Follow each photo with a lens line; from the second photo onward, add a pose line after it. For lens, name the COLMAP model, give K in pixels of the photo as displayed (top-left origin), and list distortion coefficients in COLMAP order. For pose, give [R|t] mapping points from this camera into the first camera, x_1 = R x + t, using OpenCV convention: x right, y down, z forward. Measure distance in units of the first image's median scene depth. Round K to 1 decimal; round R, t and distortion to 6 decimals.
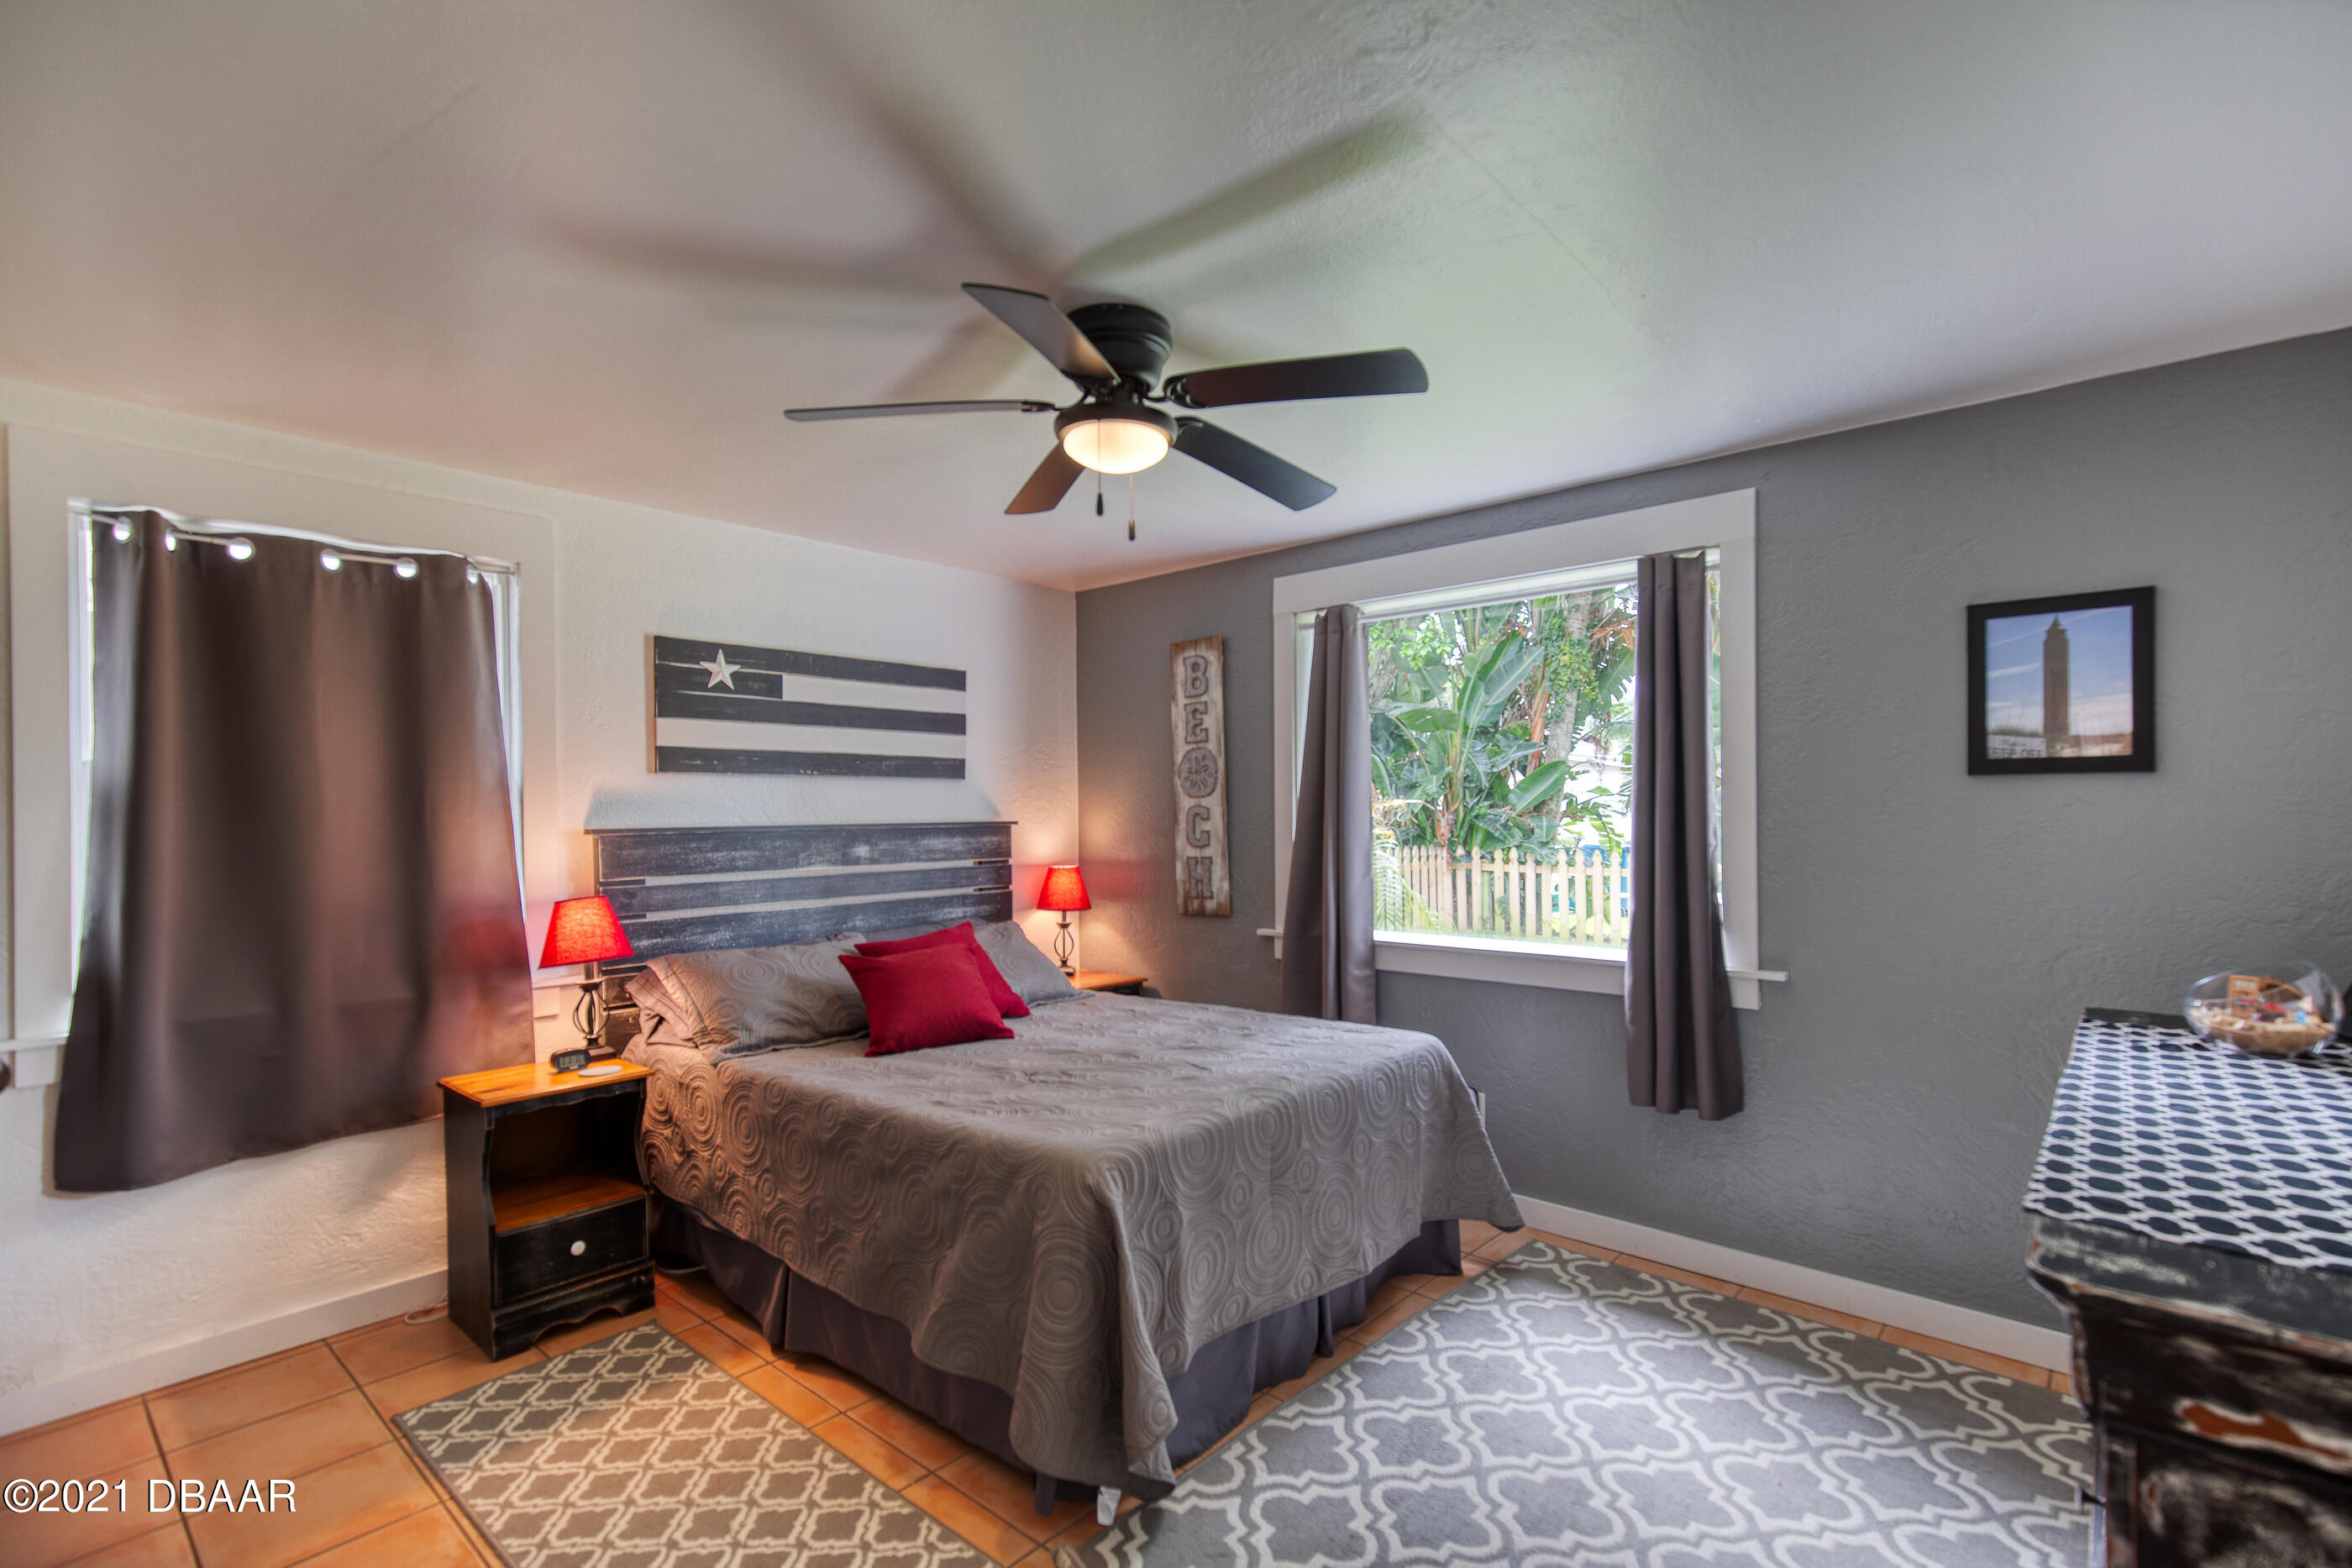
lens RADIAL K [[1076.8, 0, 1184.5], [0, 1076.8, 795.8], [0, 0, 1]] dist [0.017624, -0.001355]
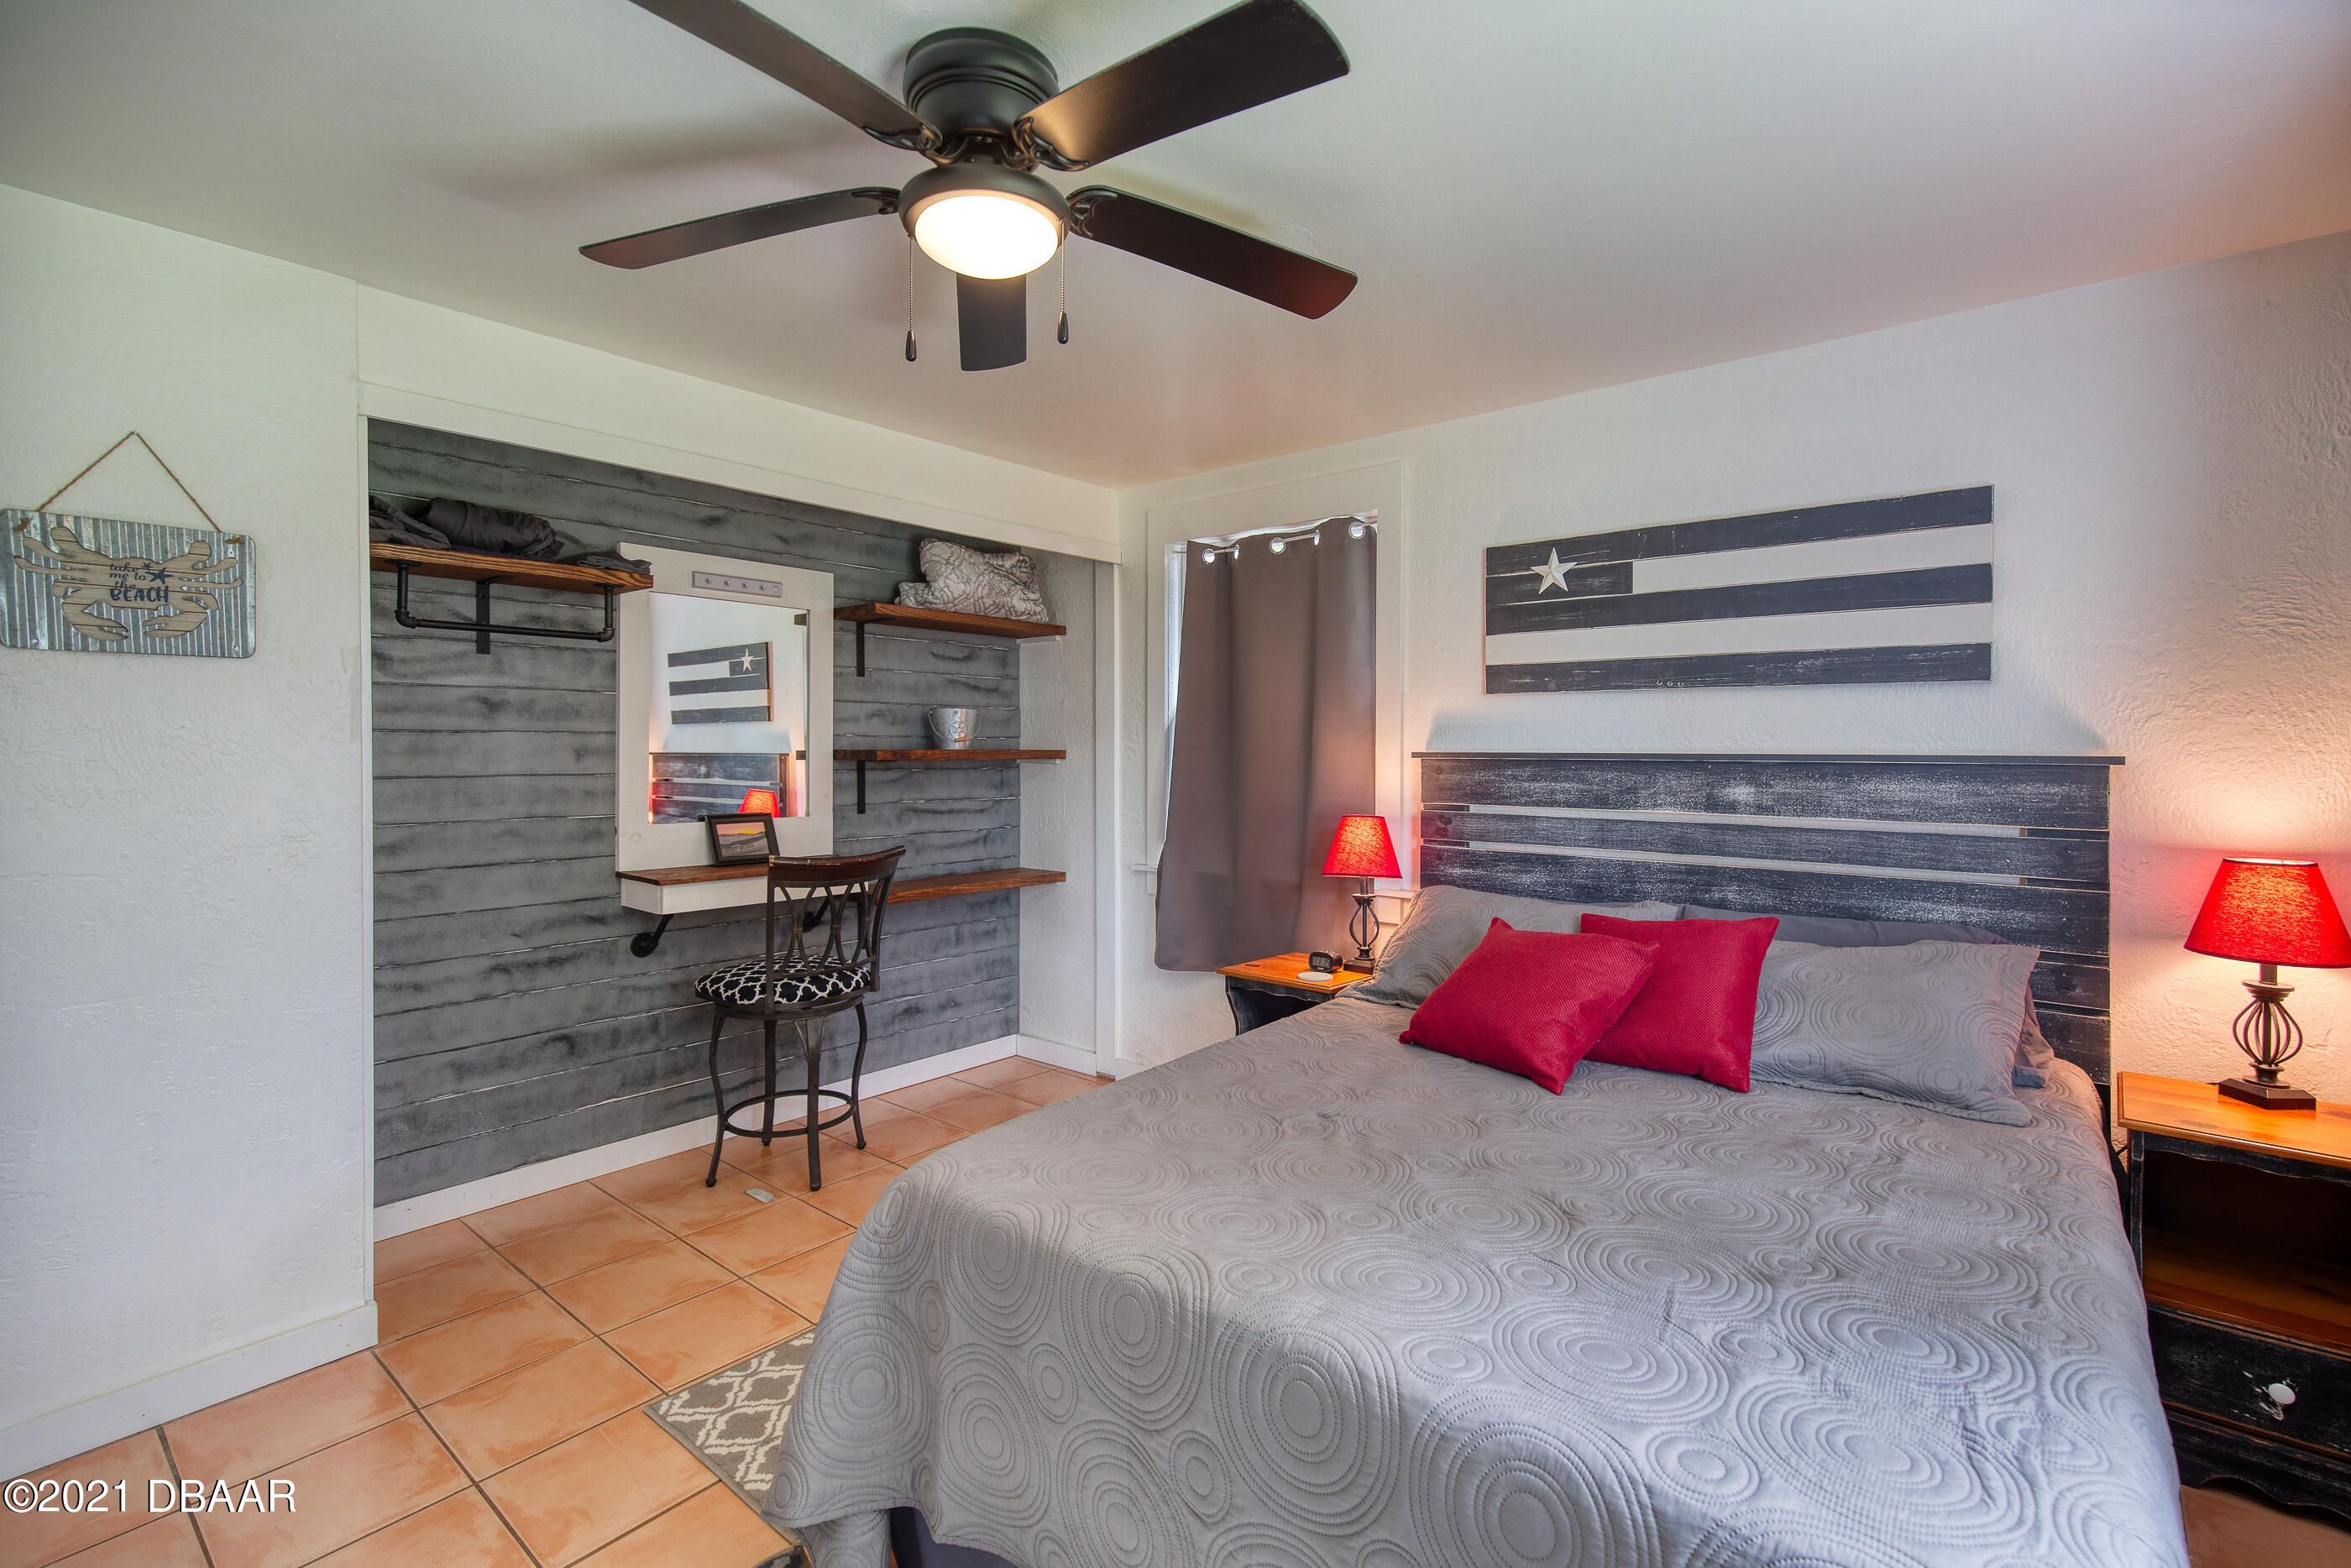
lens RADIAL K [[1056.8, 0, 1181.0], [0, 1056.8, 766.3], [0, 0, 1]] dist [0.025146, -0.007503]
pose [[0.033370, 0.026090, -0.999102, 0.425500], [0.006718, 0.999631, 0.026328, 0.015059], [0.999421, -0.007590, 0.033182, 0.702306]]
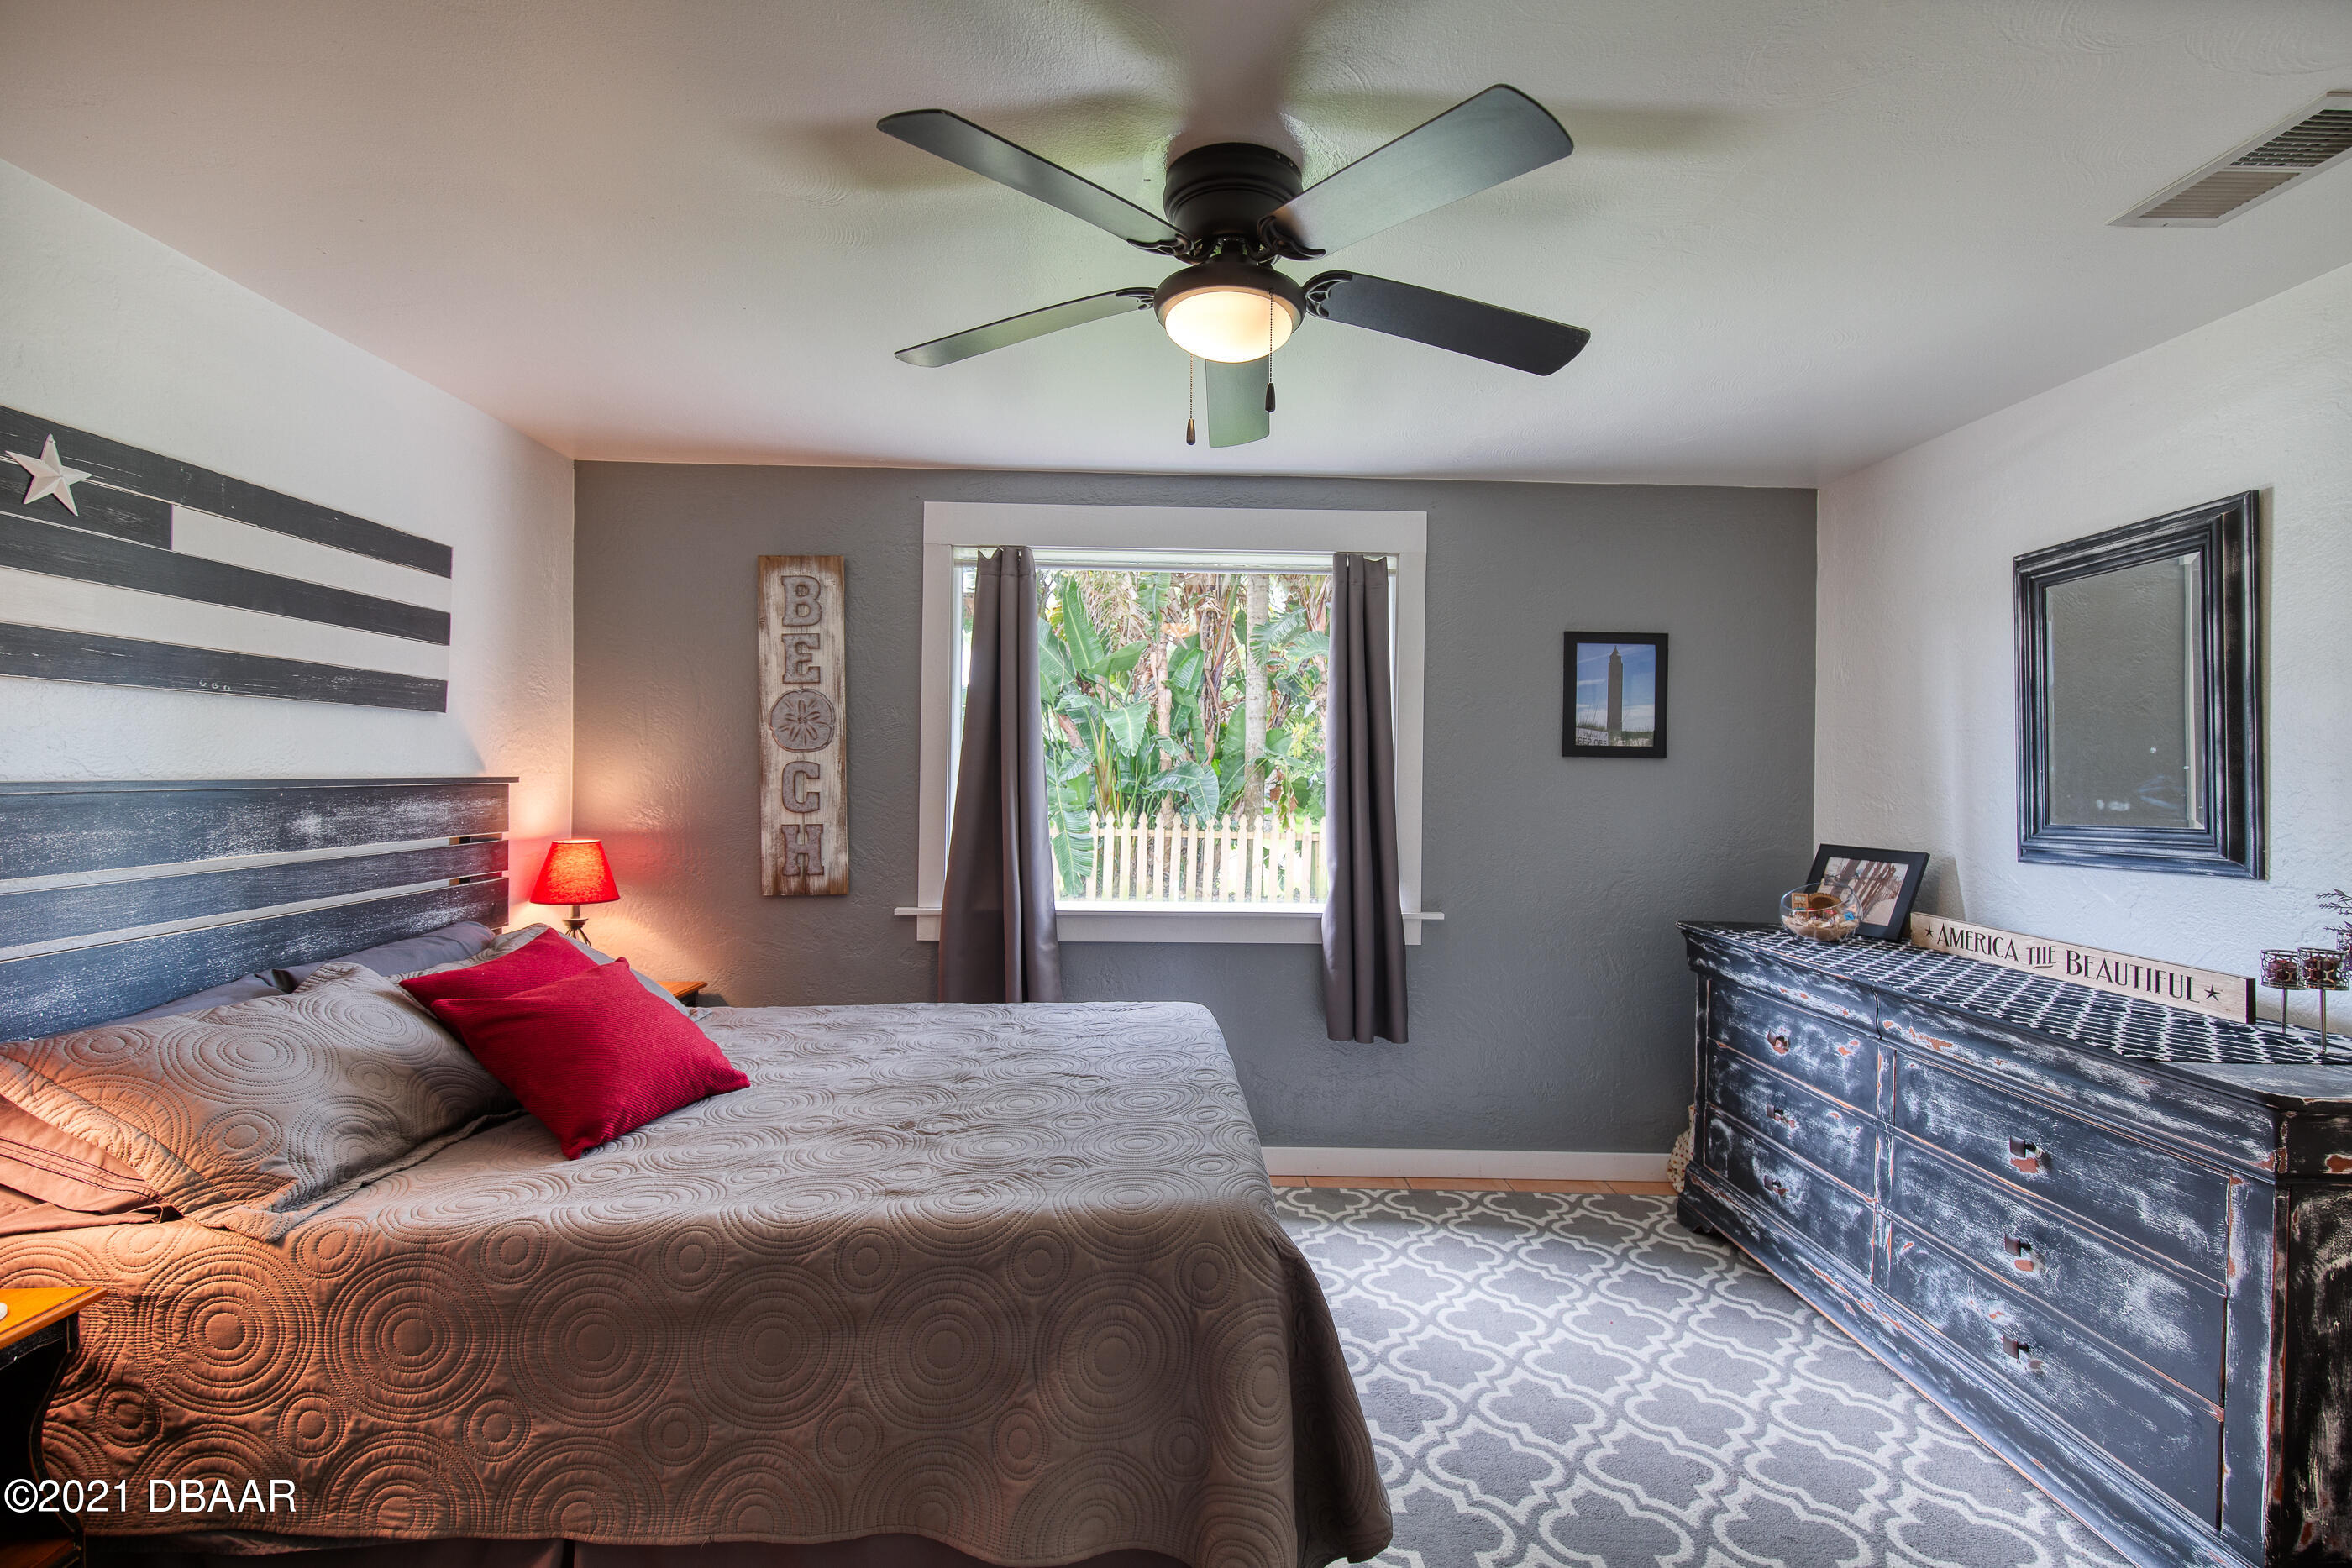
lens RADIAL K [[1057.4, 0, 1181.5], [0, 1057.4, 766.3], [0, 0, 1]] dist [0.025146, -0.007503]
pose [[0.730902, 0.021369, 0.682147, -0.400660], [-0.029976, 0.999550, 0.000806, 0.004559], [-0.681823, -0.021037, 0.731214, 0.273567]]
